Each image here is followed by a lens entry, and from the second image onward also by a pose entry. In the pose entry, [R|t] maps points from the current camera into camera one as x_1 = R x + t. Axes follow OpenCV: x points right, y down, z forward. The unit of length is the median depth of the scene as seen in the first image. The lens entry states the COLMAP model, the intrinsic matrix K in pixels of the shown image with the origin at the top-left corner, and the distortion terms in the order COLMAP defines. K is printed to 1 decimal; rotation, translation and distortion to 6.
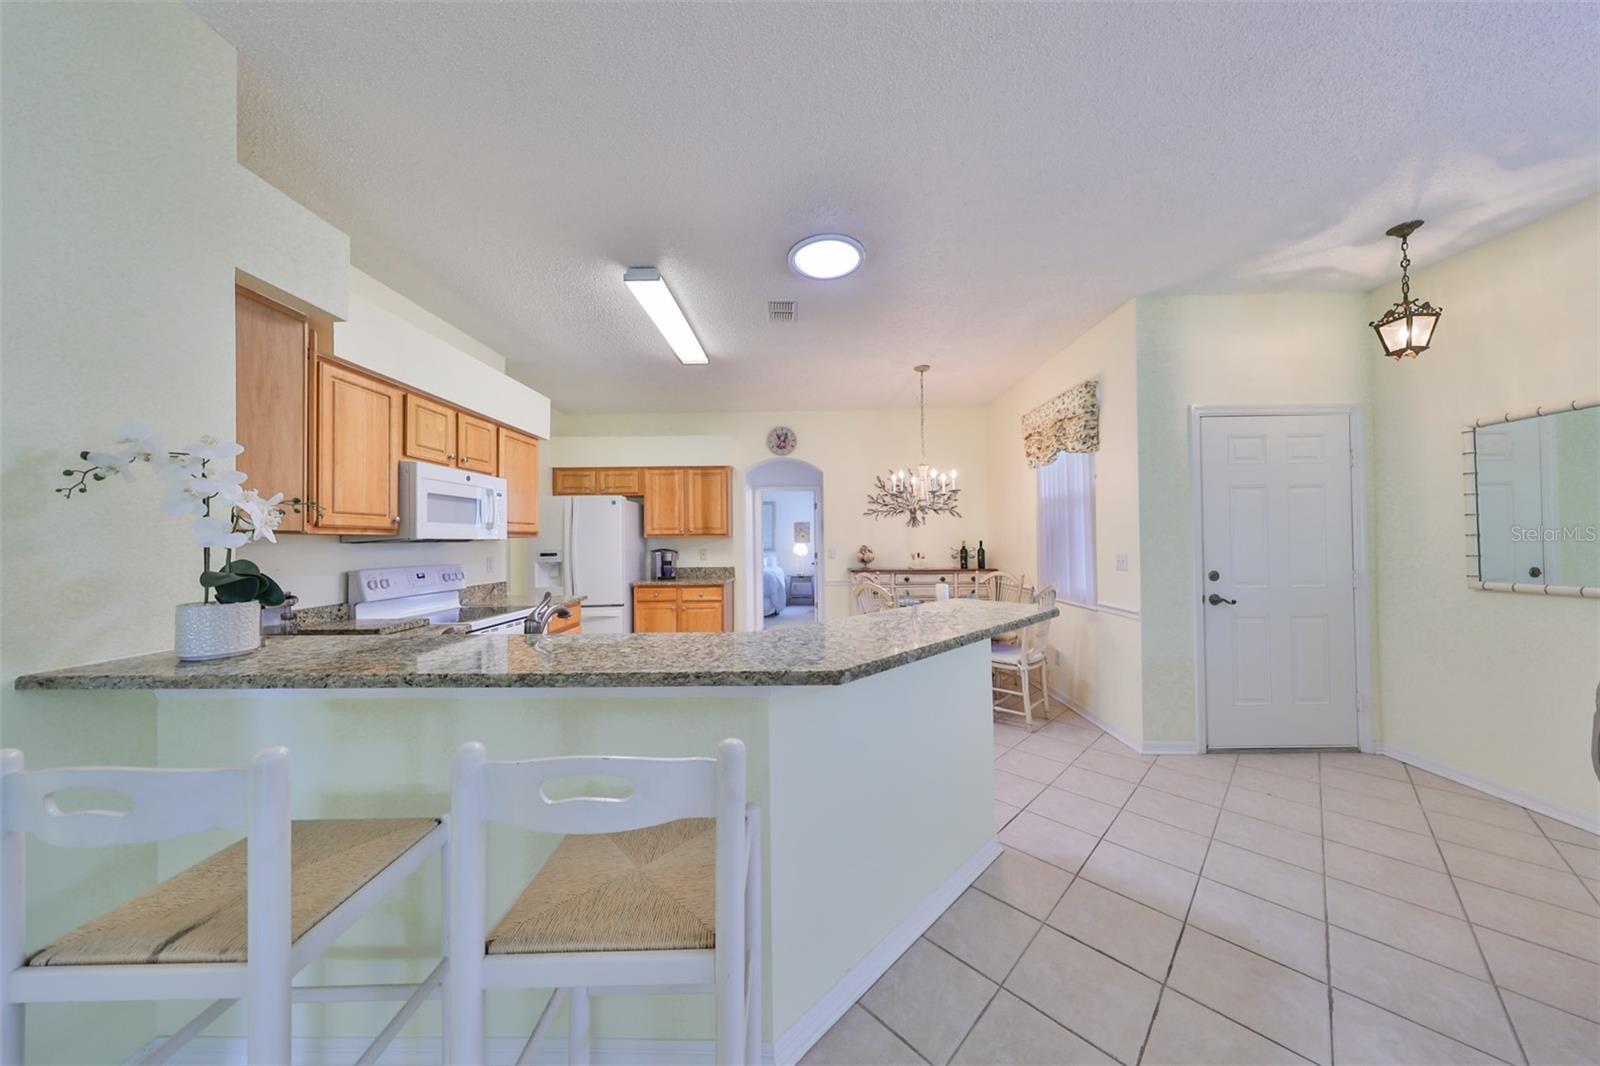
lens RADIAL K [[497.6, 0, 800.8], [0, 497.6, 535.7], [0, 0, 1]] dist [0.006172, -0.002225]
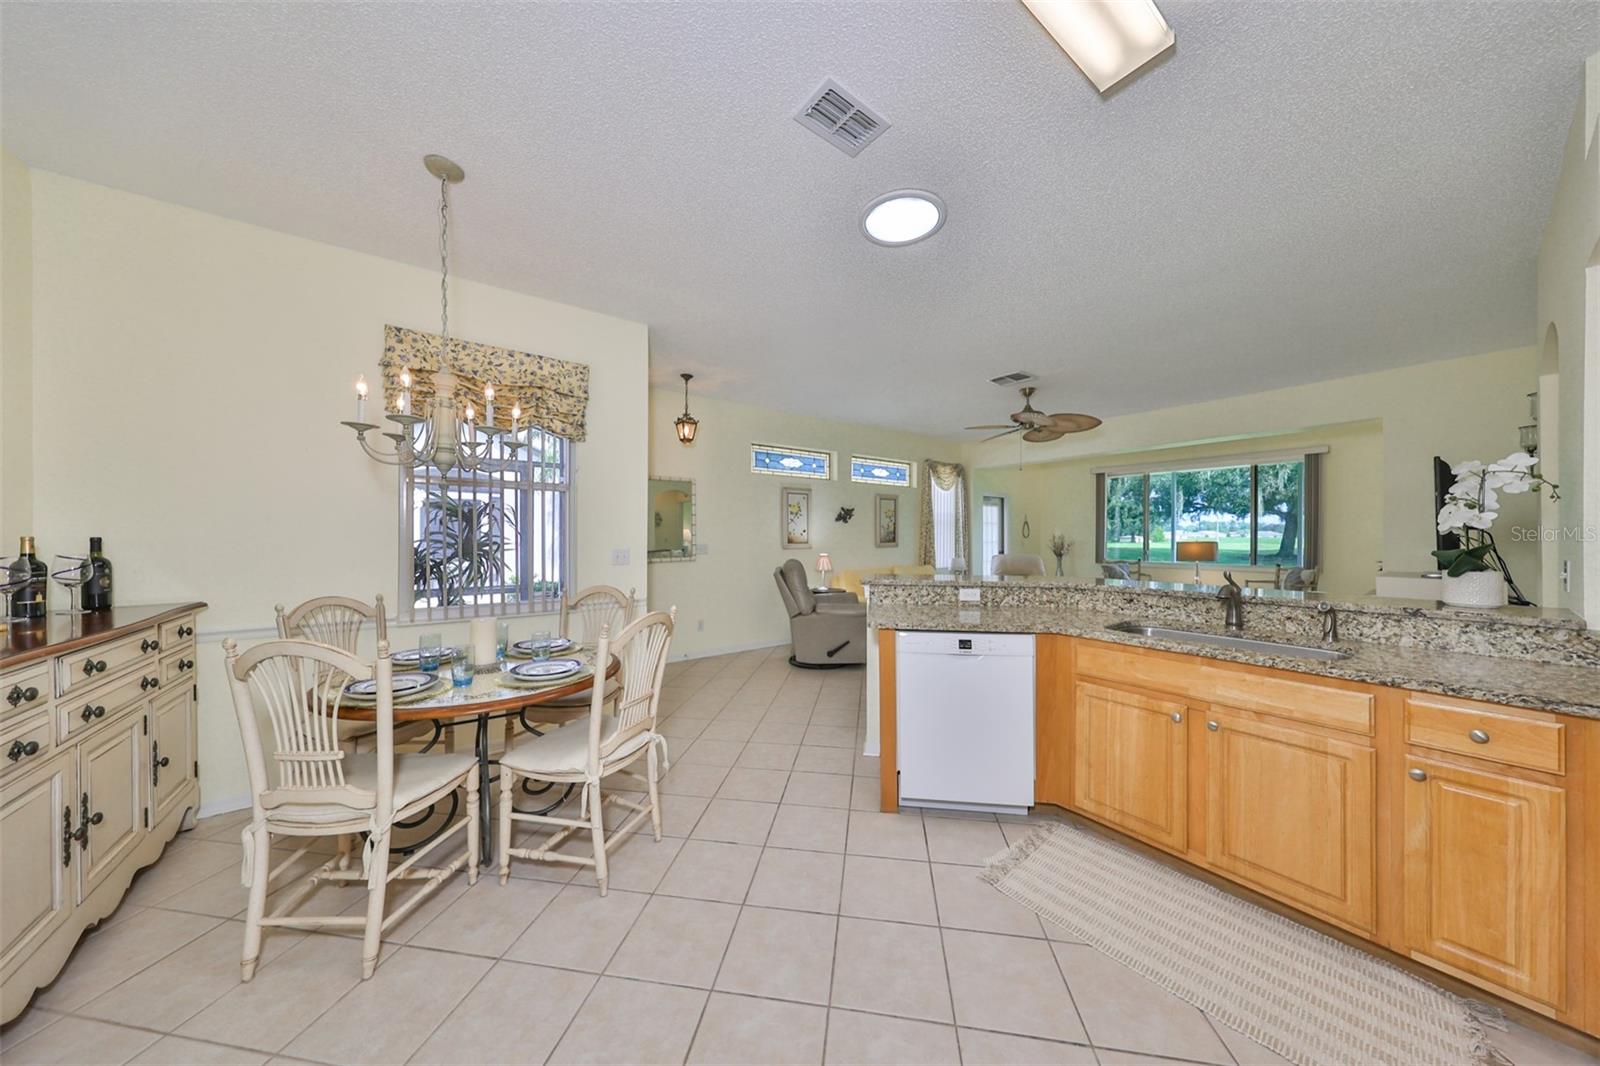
lens RADIAL K [[497.6, 0, 800.8], [0, 497.6, 535.7], [0, 0, 1]] dist [0.006172, -0.002225]
pose [[-0.599305, 0.008538, 0.800475, -0.280867], [-0.002714, 0.999916, -0.012698, 0.012780], [-0.800516, -0.009783, -0.599232, 0.841597]]
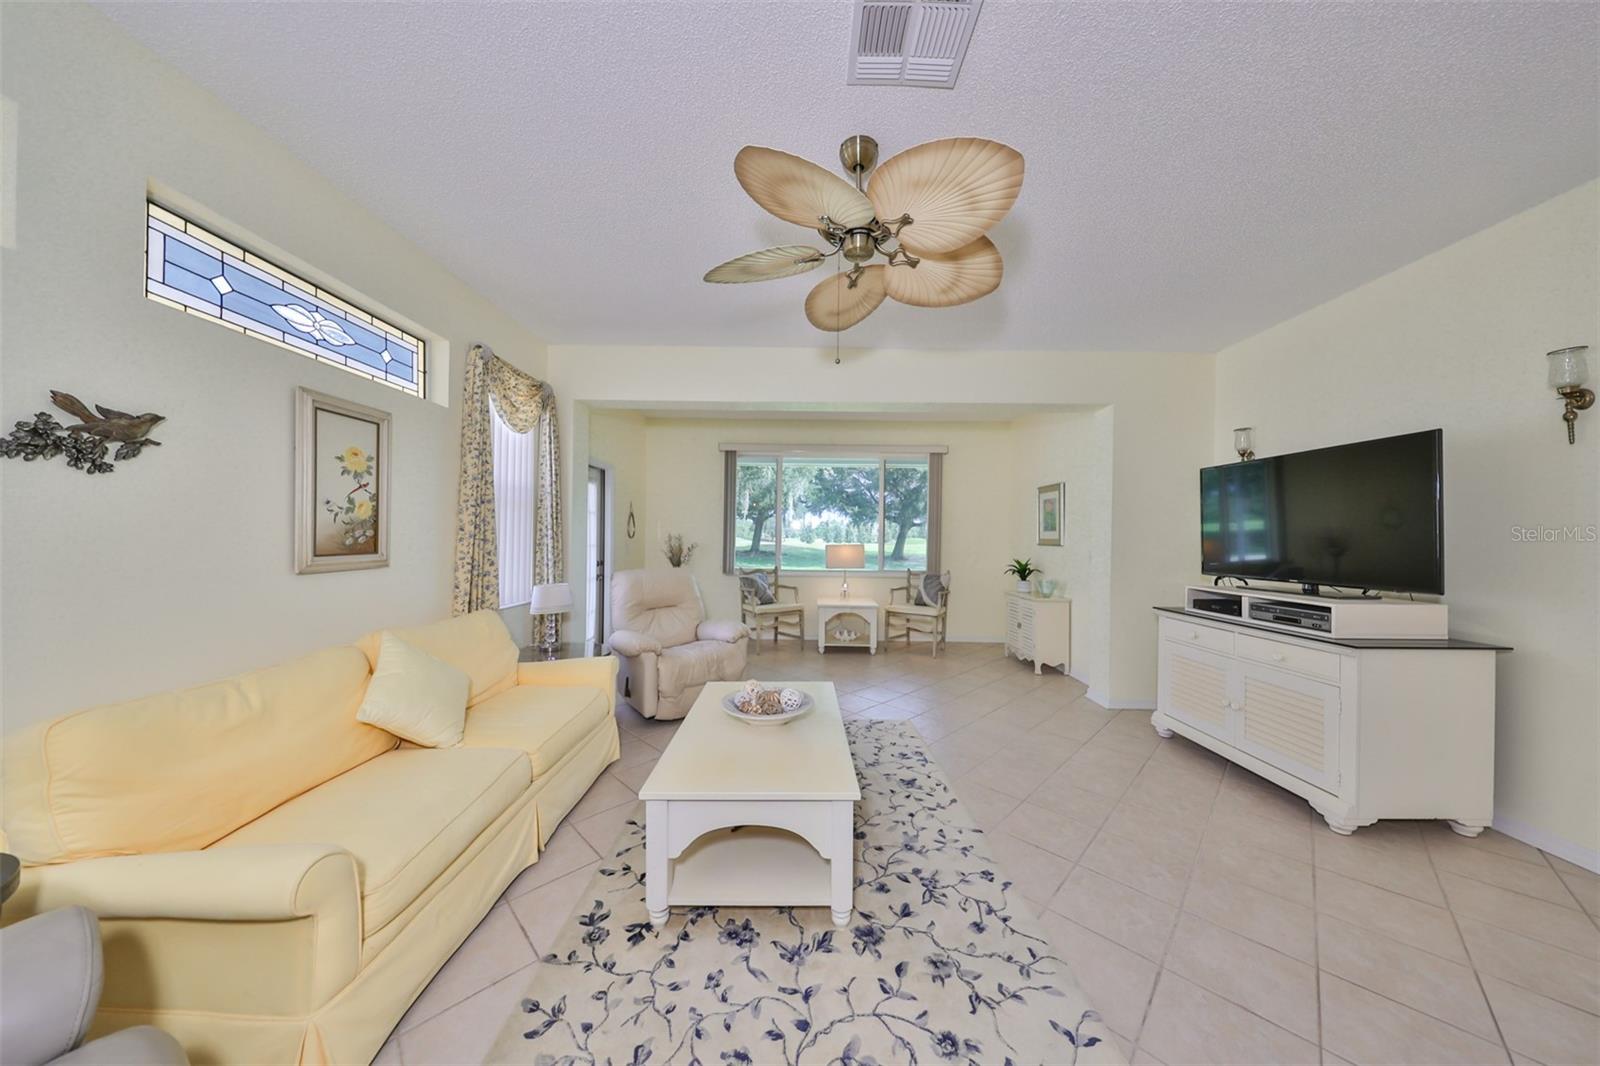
lens RADIAL K [[499.4, 0, 801.0], [0, 499.4, 536.5], [0, 0, 1]] dist [0.002193, -0.000018]
pose [[-0.999988, -0.002308, -0.004399, 0.284725], [-0.002270, 0.999961, -0.008582, 0.000302], [0.004419, -0.008572, -0.999953, 0.260758]]
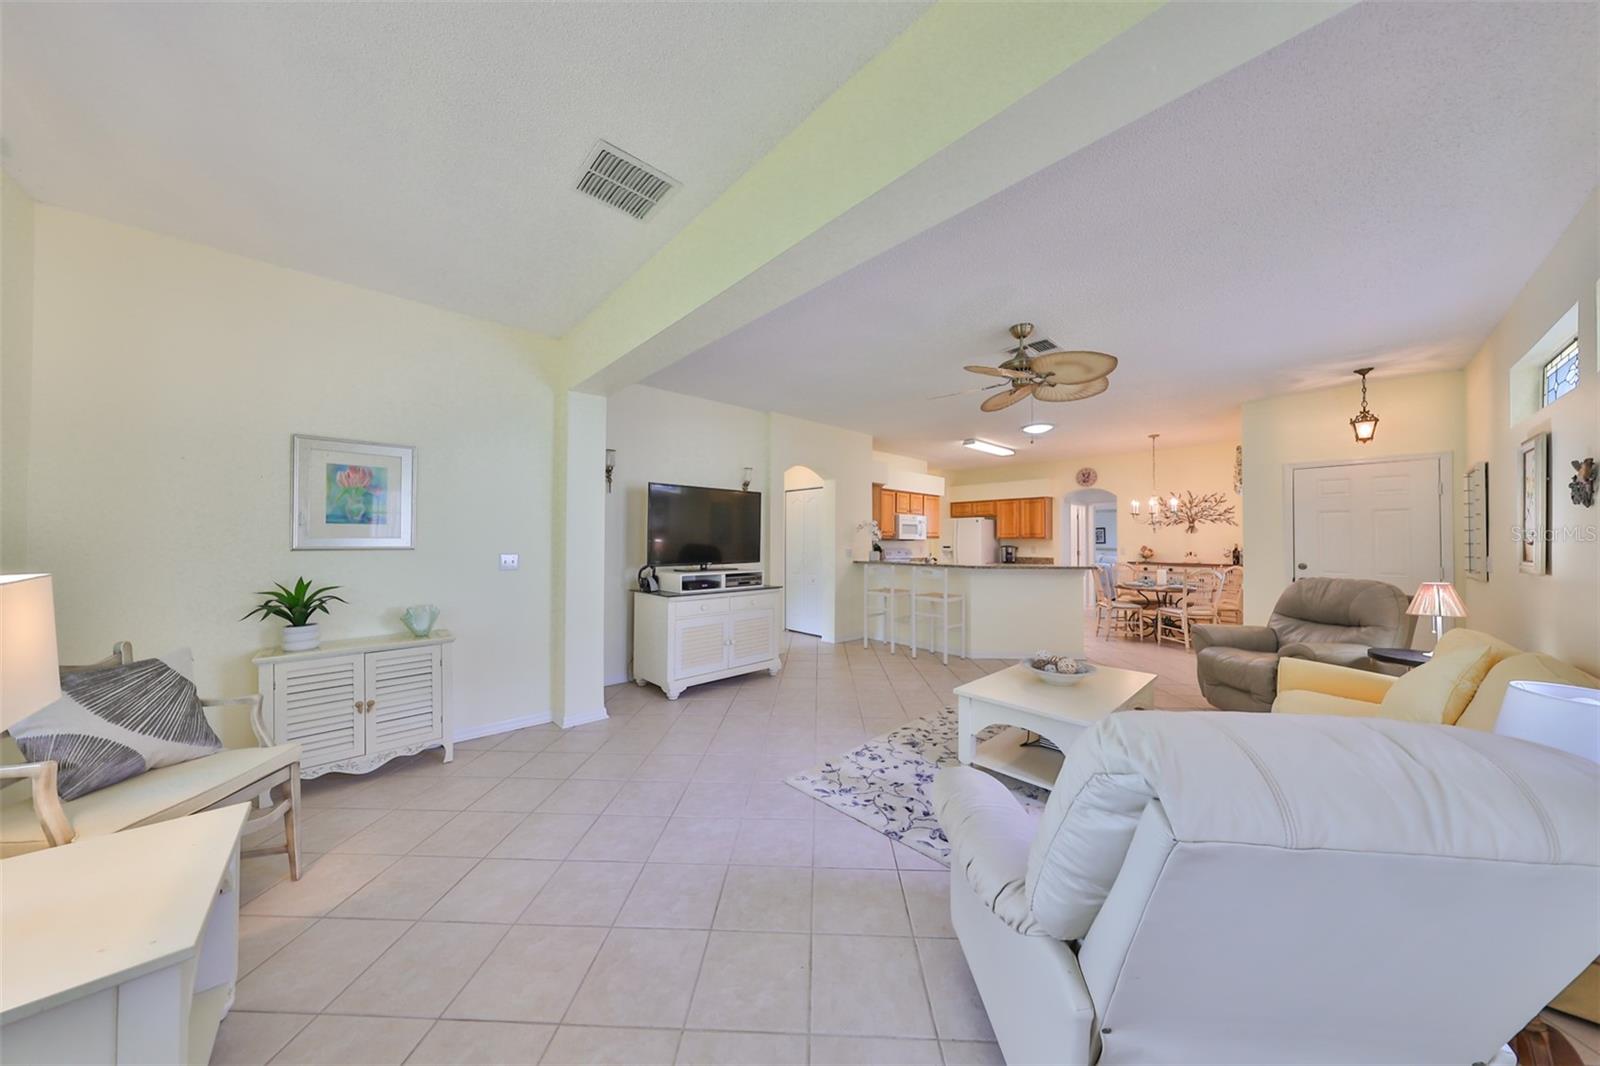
lens RADIAL K [[499.4, 0, 801.0], [0, 499.4, 536.5], [0, 0, 1]] dist [0.002193, -0.000018]
pose [[0.689953, 0.006076, -0.723828, 0.524099], [-0.004086, 0.999982, 0.004499, -0.011136], [0.723842, -0.000147, 0.689966, -0.787514]]
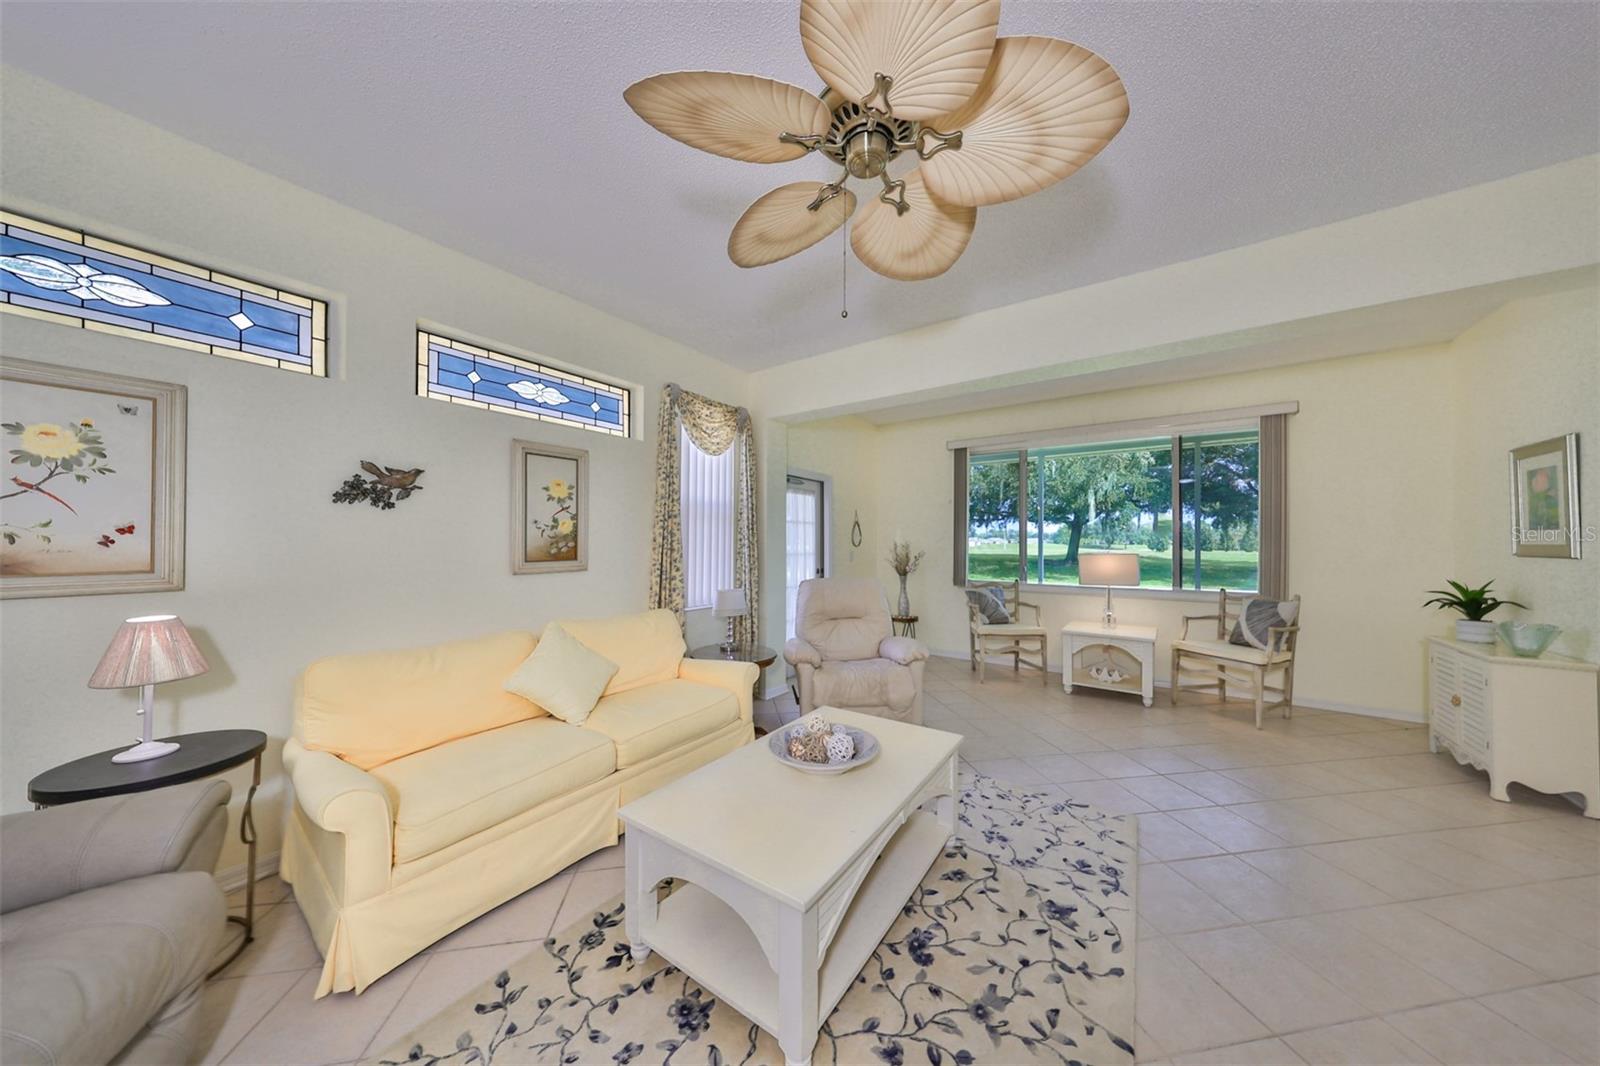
lens RADIAL K [[499.4, 0, 801.0], [0, 499.4, 536.5], [0, 0, 1]] dist [0.002193, -0.000018]
pose [[-0.819941, 0.014189, 0.572272, 0.115286], [0.000614, 0.999714, -0.023909, -0.000945], [-0.572448, -0.019253, -0.819715, 0.133896]]
